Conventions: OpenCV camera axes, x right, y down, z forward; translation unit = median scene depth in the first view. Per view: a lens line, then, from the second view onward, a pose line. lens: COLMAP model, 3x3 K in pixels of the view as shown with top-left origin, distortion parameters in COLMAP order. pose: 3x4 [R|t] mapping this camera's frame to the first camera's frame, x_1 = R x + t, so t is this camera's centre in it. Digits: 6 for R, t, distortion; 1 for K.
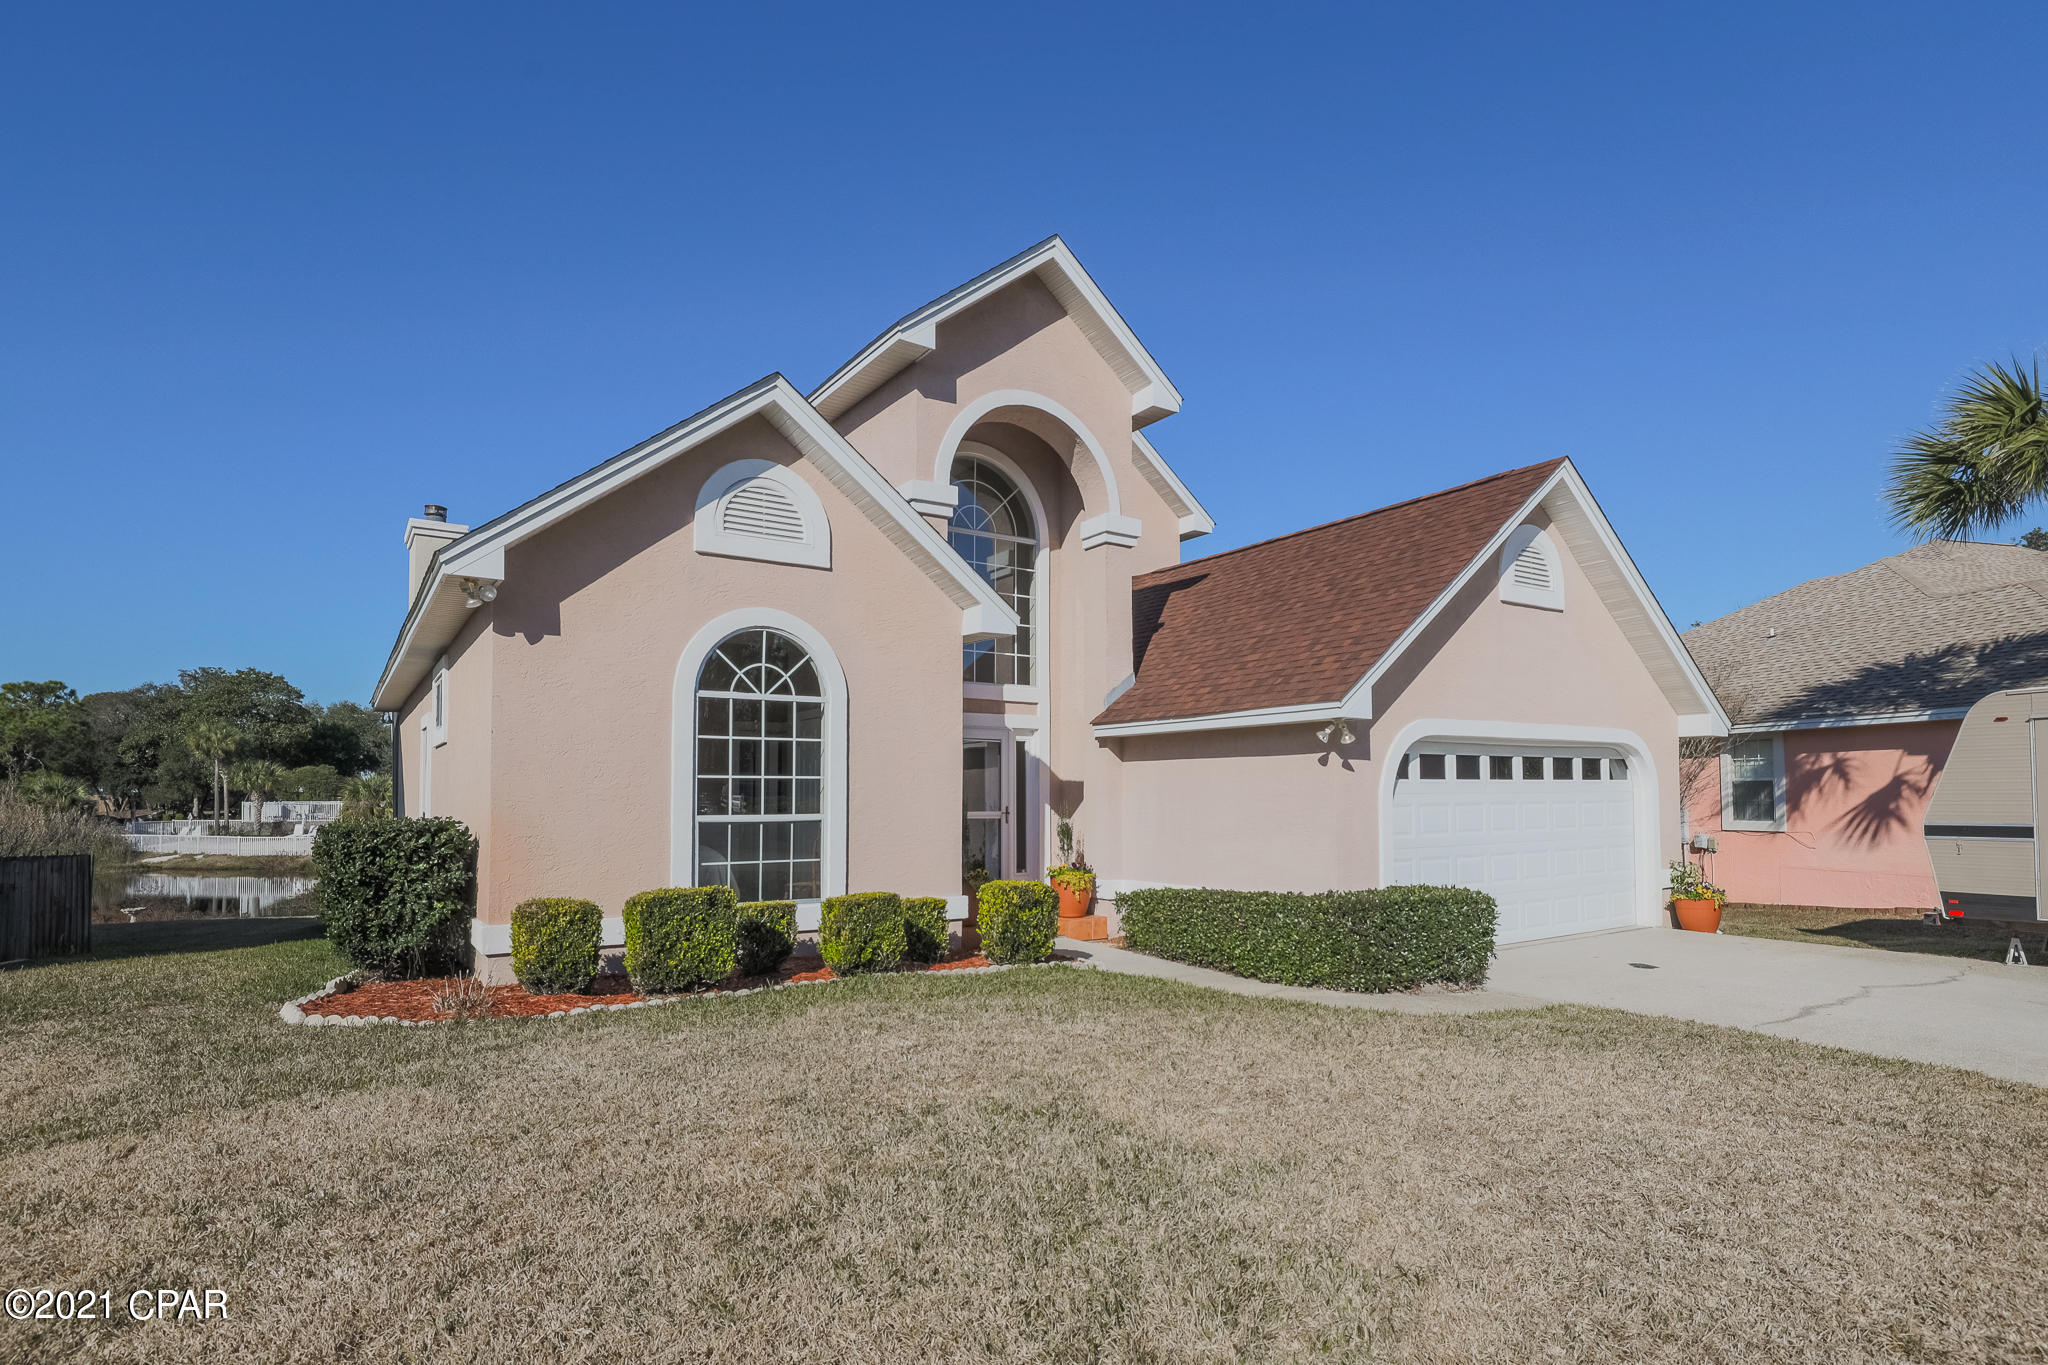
lens RADIAL K [[1058.3, 0, 1028.1], [0, 1058.3, 760.9], [0, 0, 1]] dist [0.001641, 0.000735]
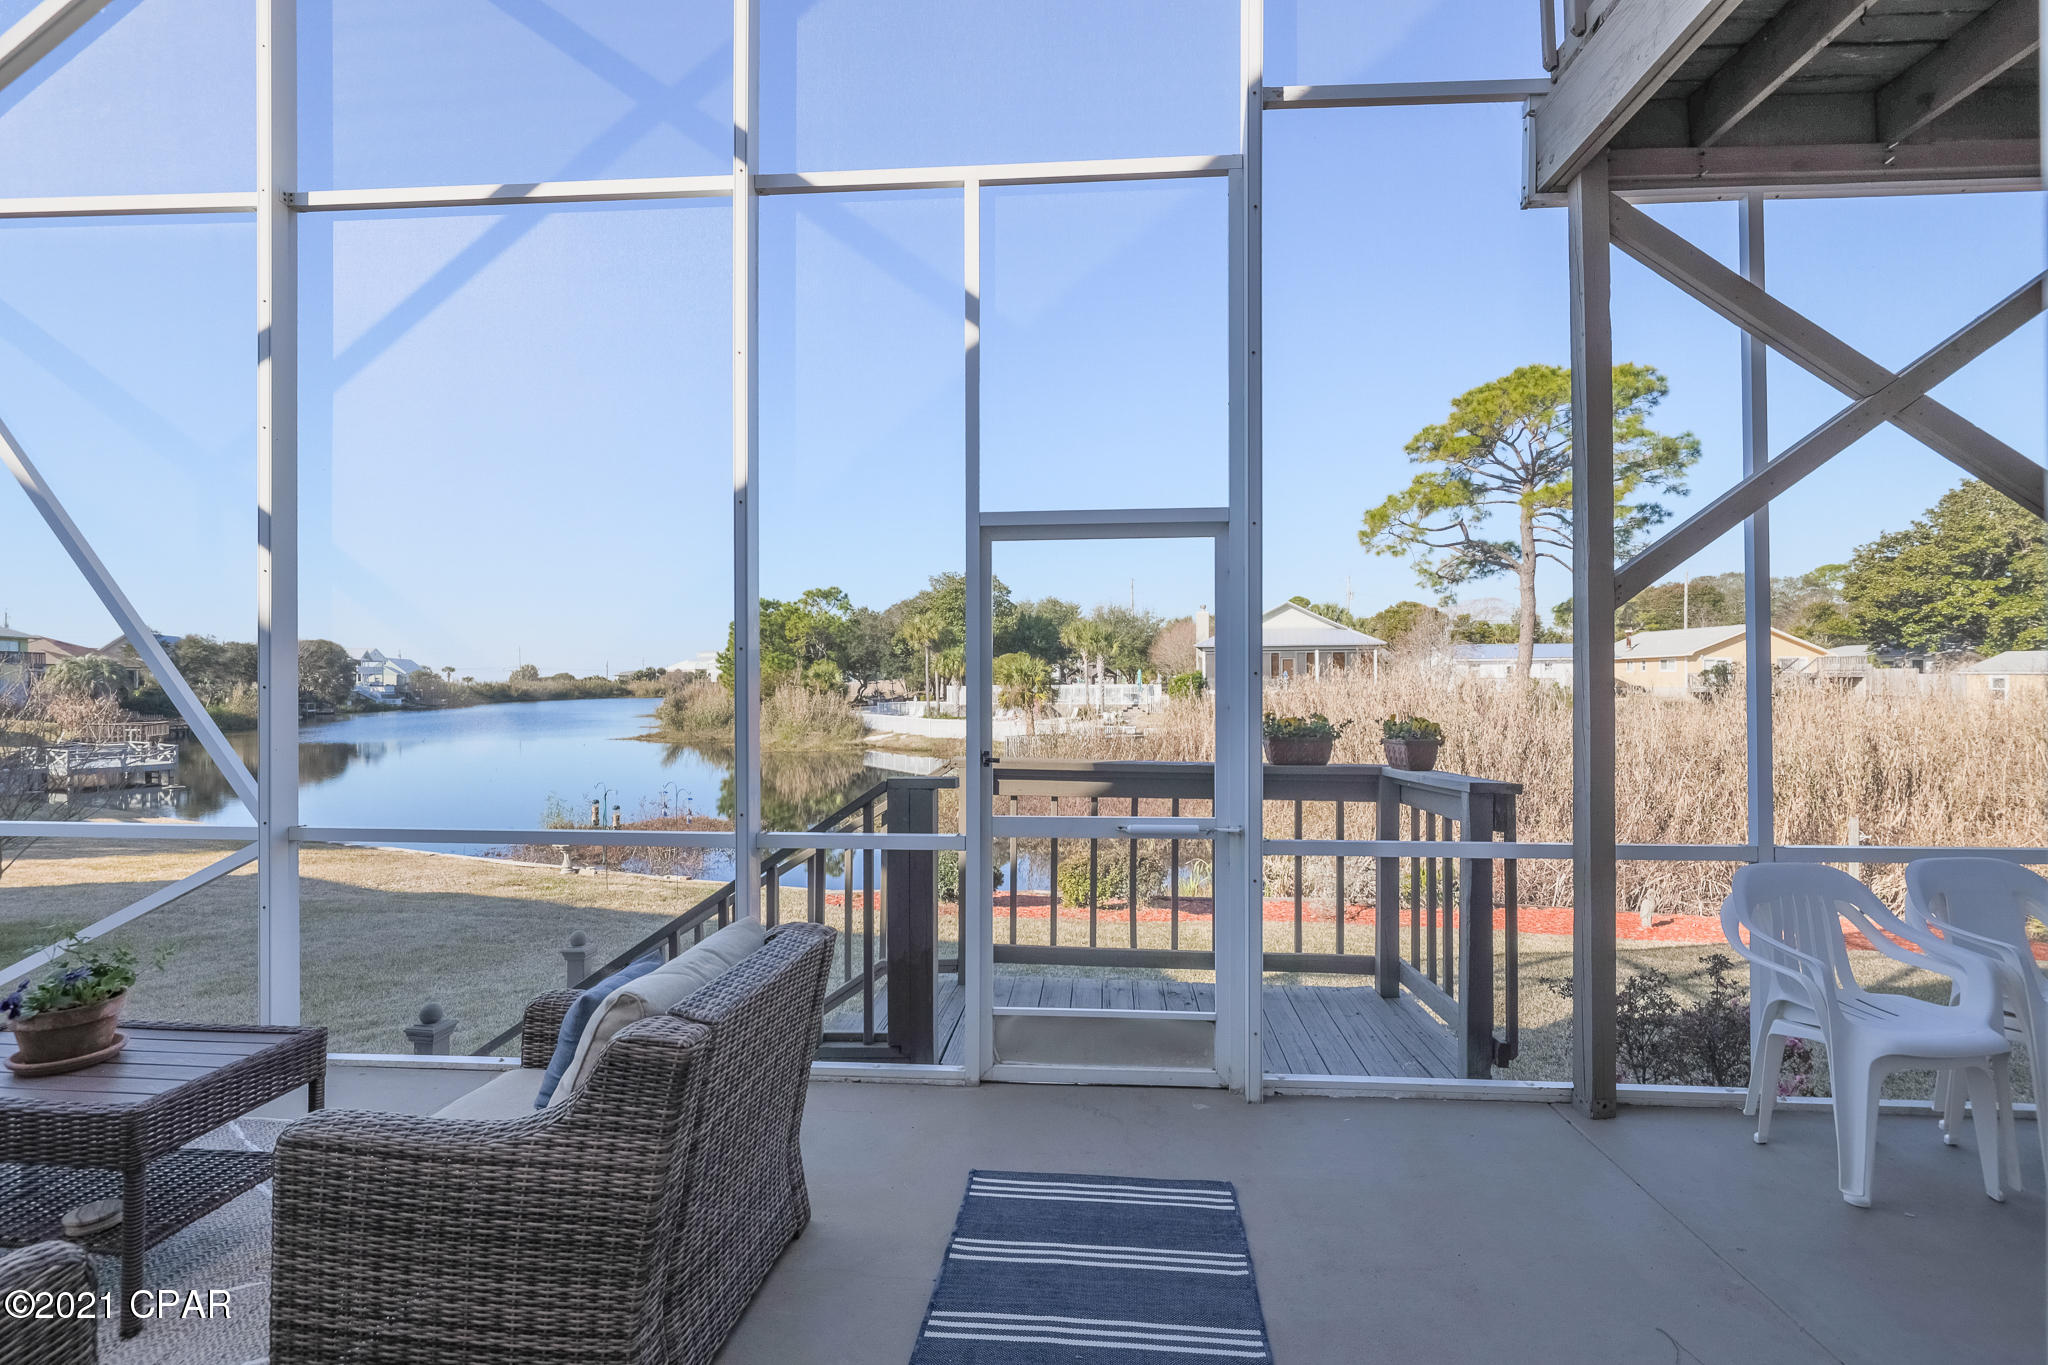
lens RADIAL K [[914.7, 0, 1027.8], [0, 914.7, 681.7], [0, 0, 1]] dist [0.001358, -0.000941]
pose [[0.792610, 0.000174, -0.609728, -0.096901], [0.021696, 0.999359, 0.028489, 0.008859], [0.609342, -0.035810, 0.792098, 0.298721]]
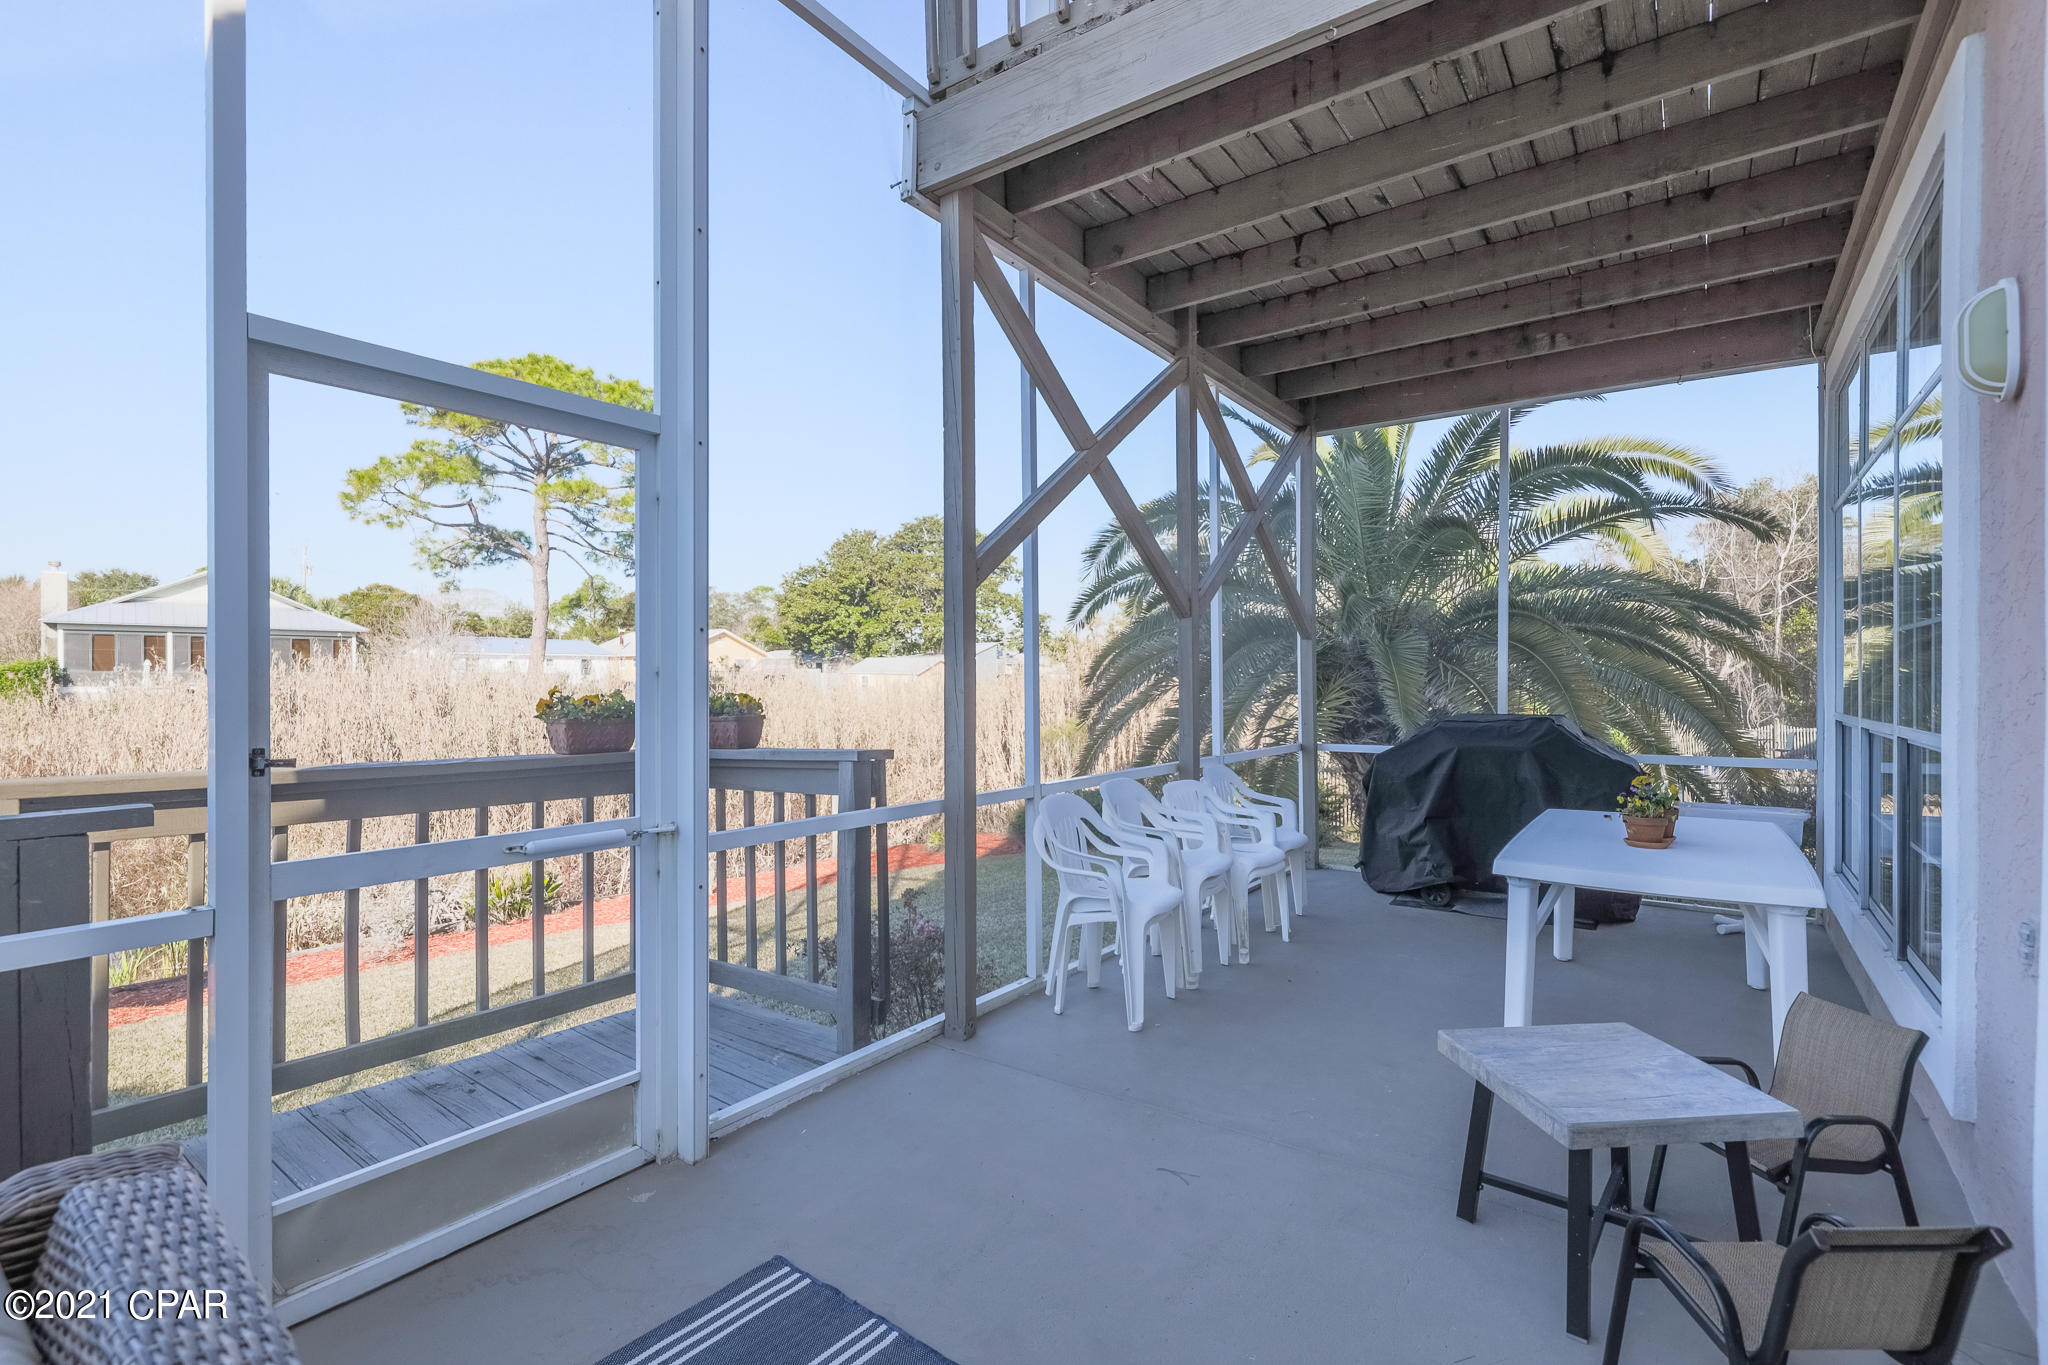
lens RADIAL K [[929.3, 0, 1036.4], [0, 929.3, 683.6], [0, 0, 1]] dist [0.000841, -0.000447]
pose [[0.931410, 0.003156, 0.363957, -0.116038], [-0.017057, 0.999242, 0.034985, 0.010540], [-0.363571, -0.038793, 0.930758, 0.301844]]
